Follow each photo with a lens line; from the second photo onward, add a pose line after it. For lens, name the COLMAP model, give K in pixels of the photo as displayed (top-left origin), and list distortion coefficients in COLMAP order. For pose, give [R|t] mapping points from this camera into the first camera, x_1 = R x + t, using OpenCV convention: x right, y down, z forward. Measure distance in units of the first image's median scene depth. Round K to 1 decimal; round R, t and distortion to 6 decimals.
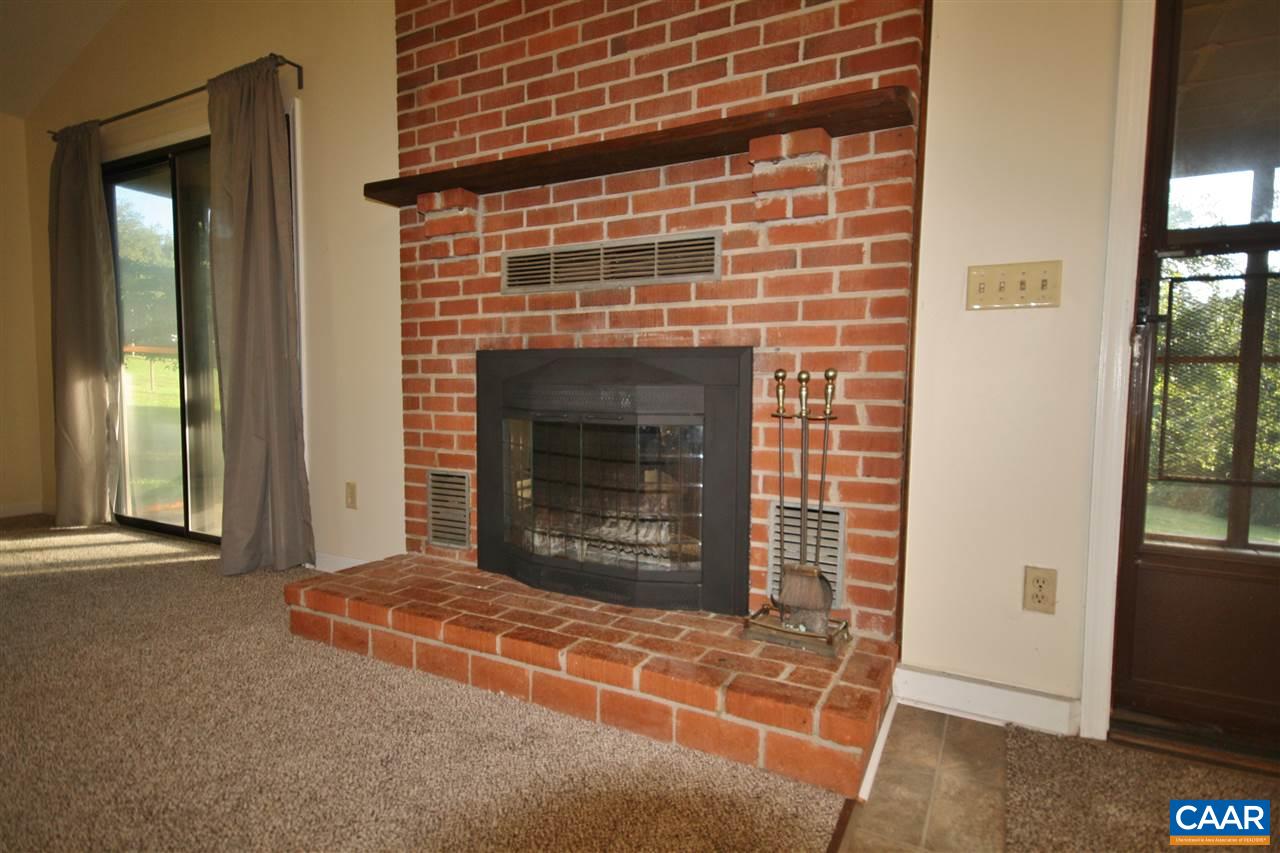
lens RADIAL K [[668.3, 0, 642.1], [0, 668.3, 433.2], [0, 0, 1]] dist [0.009051, 0.002114]
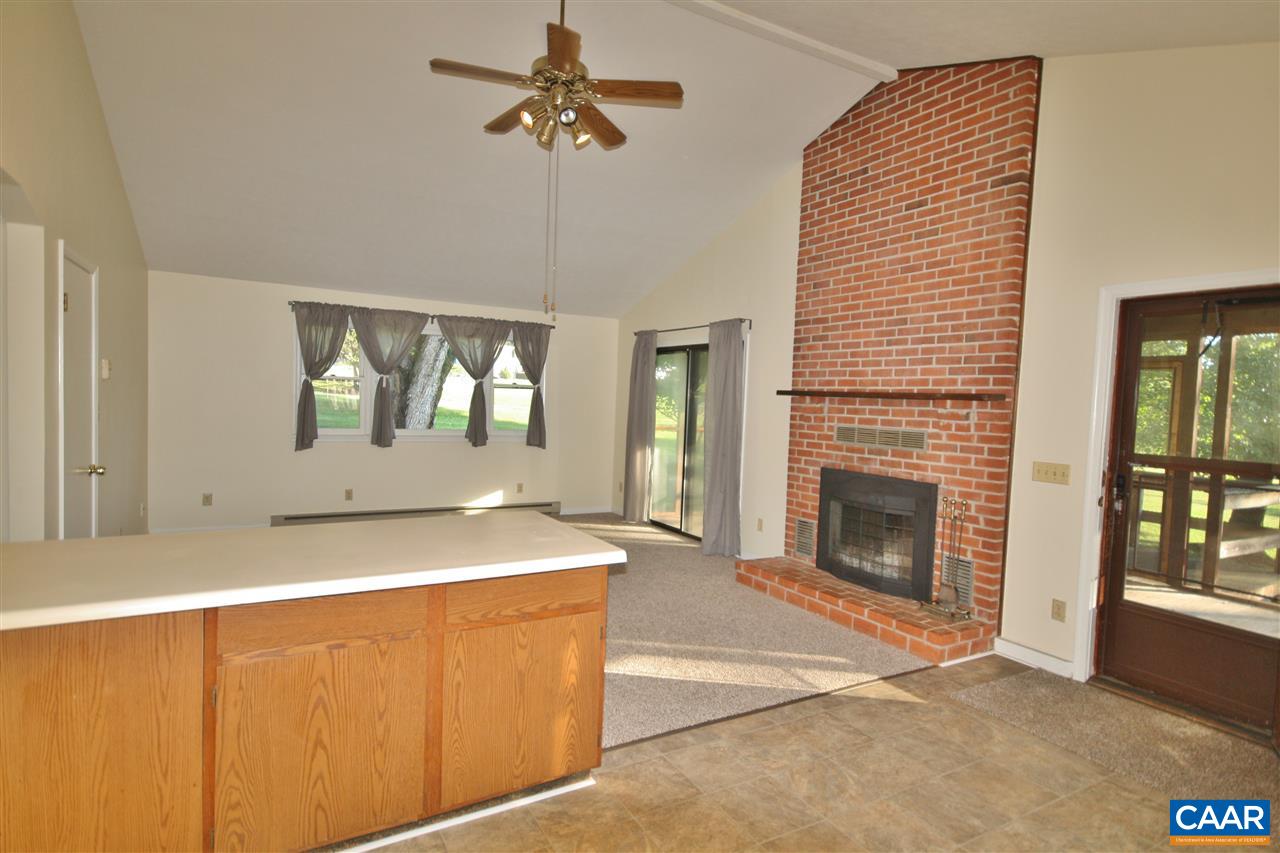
lens RADIAL K [[668.3, 0, 642.1], [0, 668.3, 433.2], [0, 0, 1]] dist [0.009051, 0.002114]
pose [[0.847355, 0.046559, -0.528981, 0.457465], [-0.064739, 0.997776, -0.015883, -0.181478], [0.527065, 0.047705, 0.848485, -1.308645]]
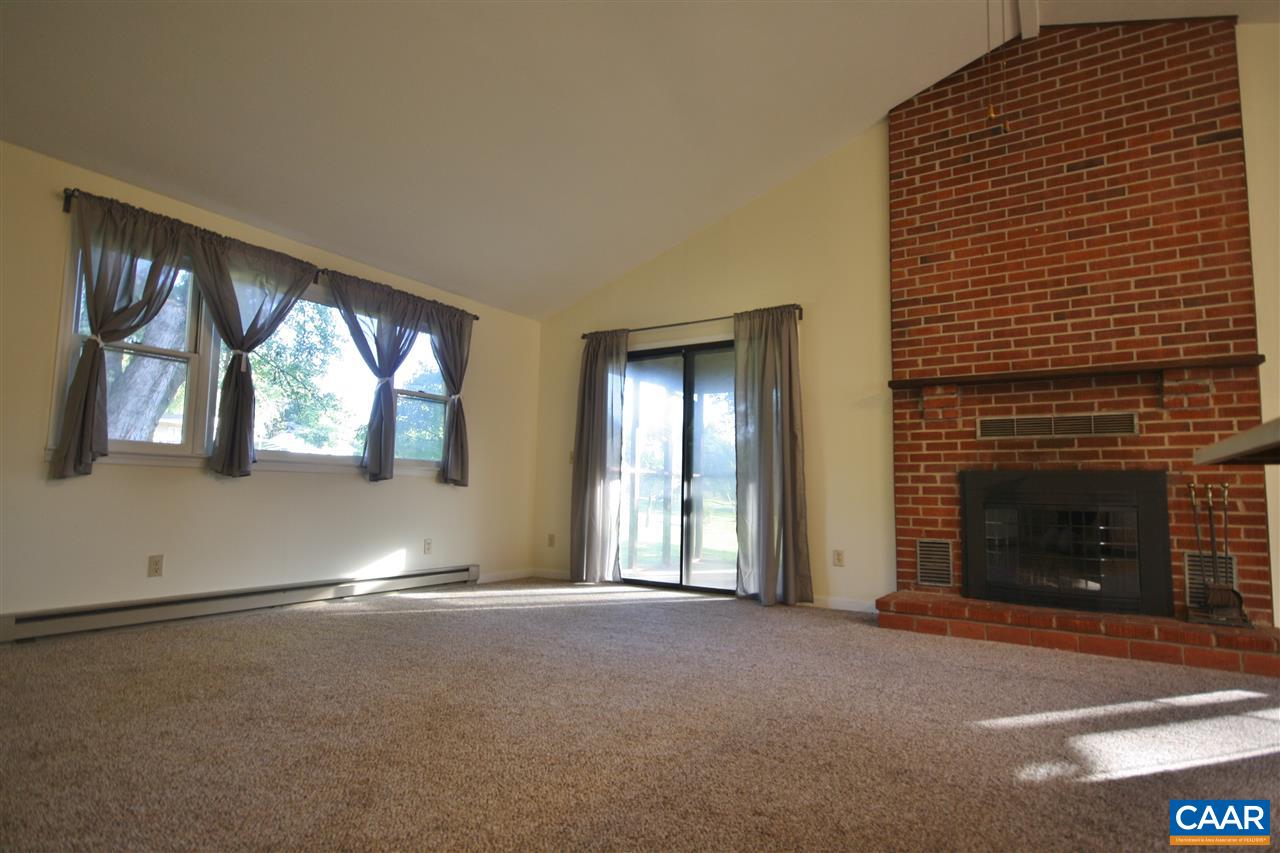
lens RADIAL K [[668.3, 0, 642.1], [0, 668.3, 433.2], [0, 0, 1]] dist [0.009051, 0.002114]
pose [[0.996221, -0.001146, -0.086851, -1.053596], [-0.013085, 0.986522, -0.163108, 0.089644], [0.085868, 0.163628, 0.982778, -0.949530]]
